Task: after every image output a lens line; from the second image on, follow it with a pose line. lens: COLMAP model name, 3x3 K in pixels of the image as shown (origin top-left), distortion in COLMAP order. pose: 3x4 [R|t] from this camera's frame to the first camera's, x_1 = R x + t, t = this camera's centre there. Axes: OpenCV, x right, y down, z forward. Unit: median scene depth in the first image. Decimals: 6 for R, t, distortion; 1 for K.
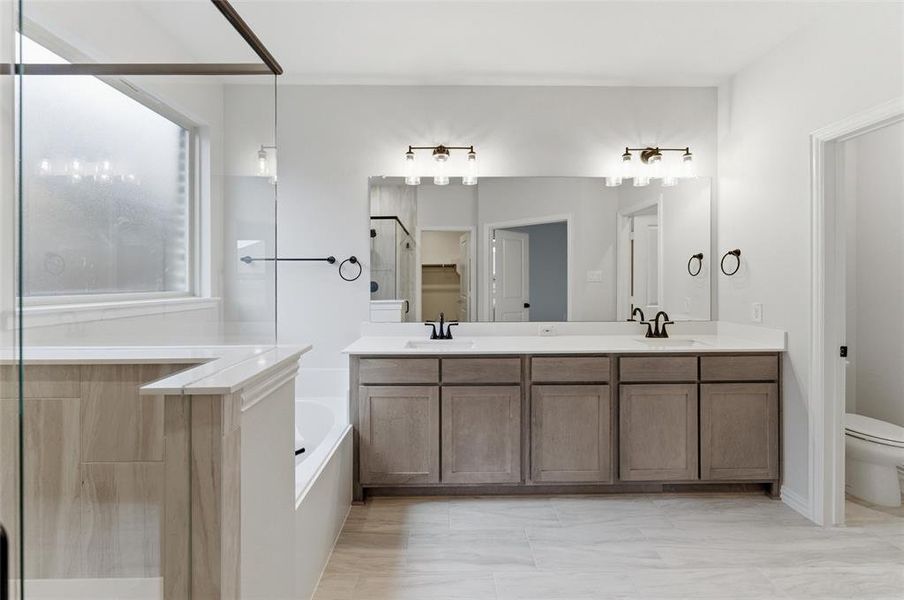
lens RADIAL K [[382.9, 0, 452.7], [0, 382.9, 280.7], [0, 0, 1]] dist [0.001196, 0.000163]
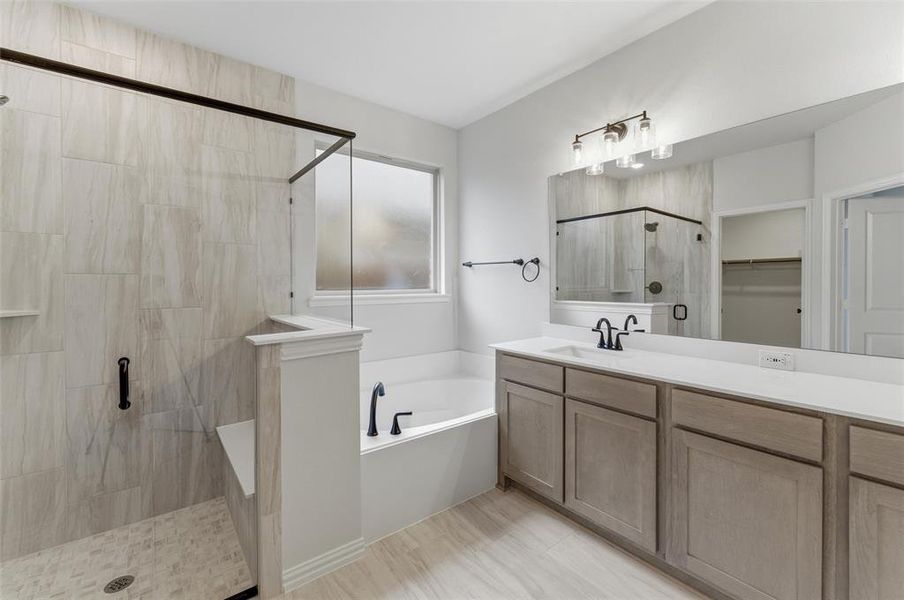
lens RADIAL K [[383.0, 0, 454.6], [0, 383.0, 283.8], [0, 0, 1]] dist [0.002239, 0.000157]
pose [[0.609272, 0.002914, -0.792956, 0.518126], [0.002279, 0.999983, 0.005426, 0.000761], [0.792958, -0.005113, 0.609255, 0.238144]]
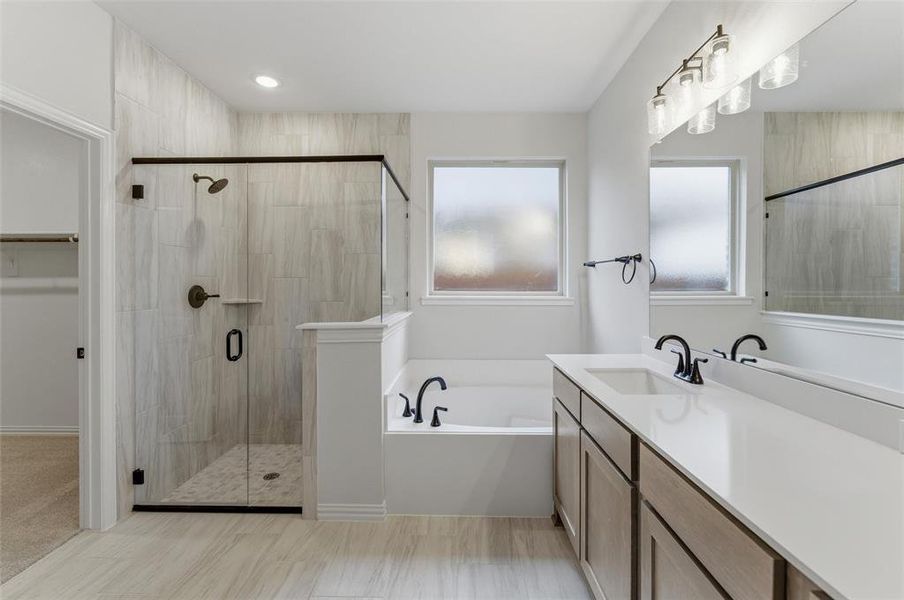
lens RADIAL K [[383.0, 0, 454.6], [0, 383.0, 283.8], [0, 0, 1]] dist [0.002239, 0.000157]
pose [[-0.022047, -0.002003, -0.999755, 0.683813], [-0.000871, 0.999998, -0.001984, 0.004721], [0.999757, 0.000827, -0.022049, 0.761362]]
